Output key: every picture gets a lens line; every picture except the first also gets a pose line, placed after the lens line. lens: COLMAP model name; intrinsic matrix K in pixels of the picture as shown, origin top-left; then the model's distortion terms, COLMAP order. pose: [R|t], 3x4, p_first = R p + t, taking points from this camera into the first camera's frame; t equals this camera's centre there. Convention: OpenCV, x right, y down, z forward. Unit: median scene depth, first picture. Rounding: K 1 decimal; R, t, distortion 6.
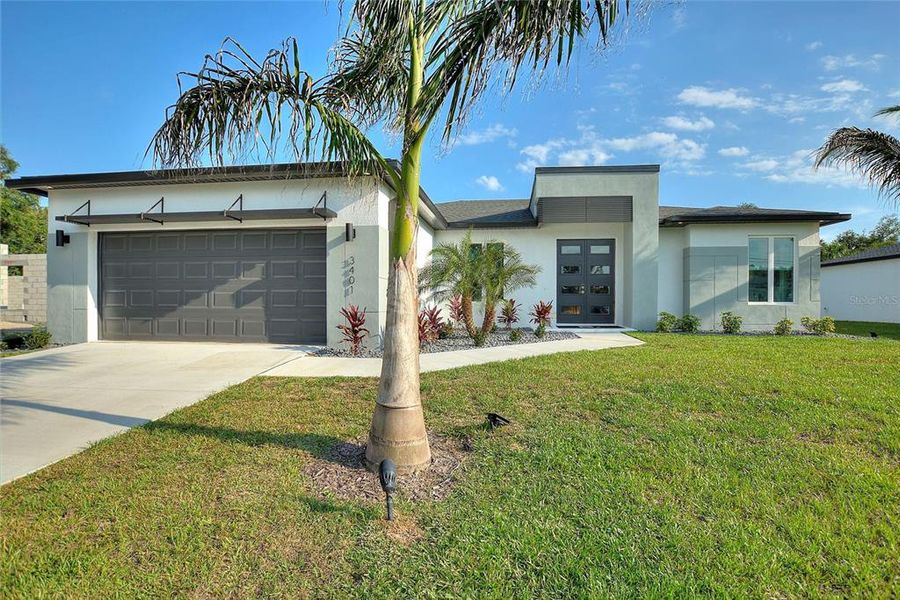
lens RADIAL K [[432.2, 0, 453.6], [0, 432.2, 305.7], [0, 0, 1]] dist [-0.006209, -0.000223]
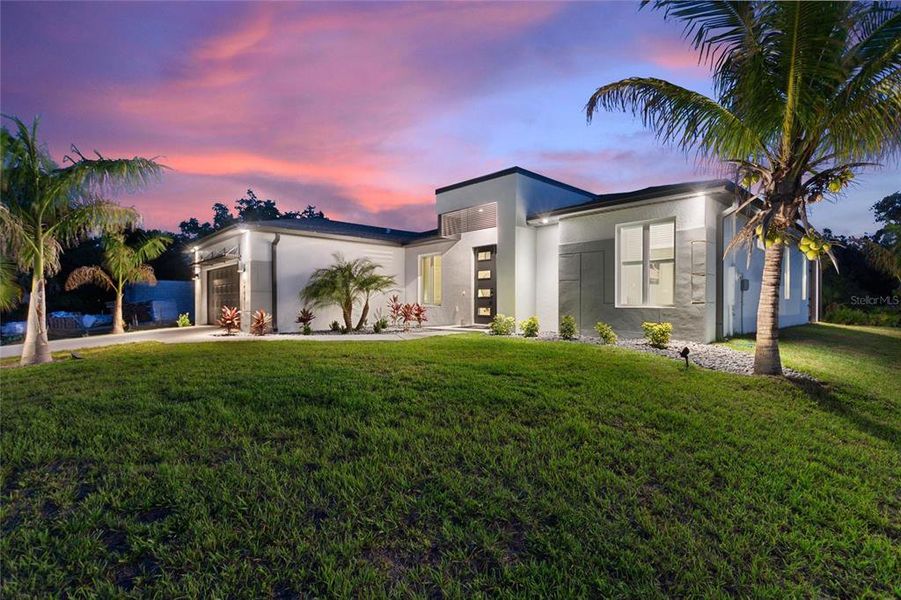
lens RADIAL K [[421.4, 0, 448.9], [0, 421.4, 305.2], [0, 0, 1]] dist [0.009891, 0.000242]
pose [[0.768742, 0.000516, -0.639559, 1.224879], [-0.000579, 1.000000, 0.000111, -0.008820], [0.639559, 0.000285, 0.768742, 0.186254]]
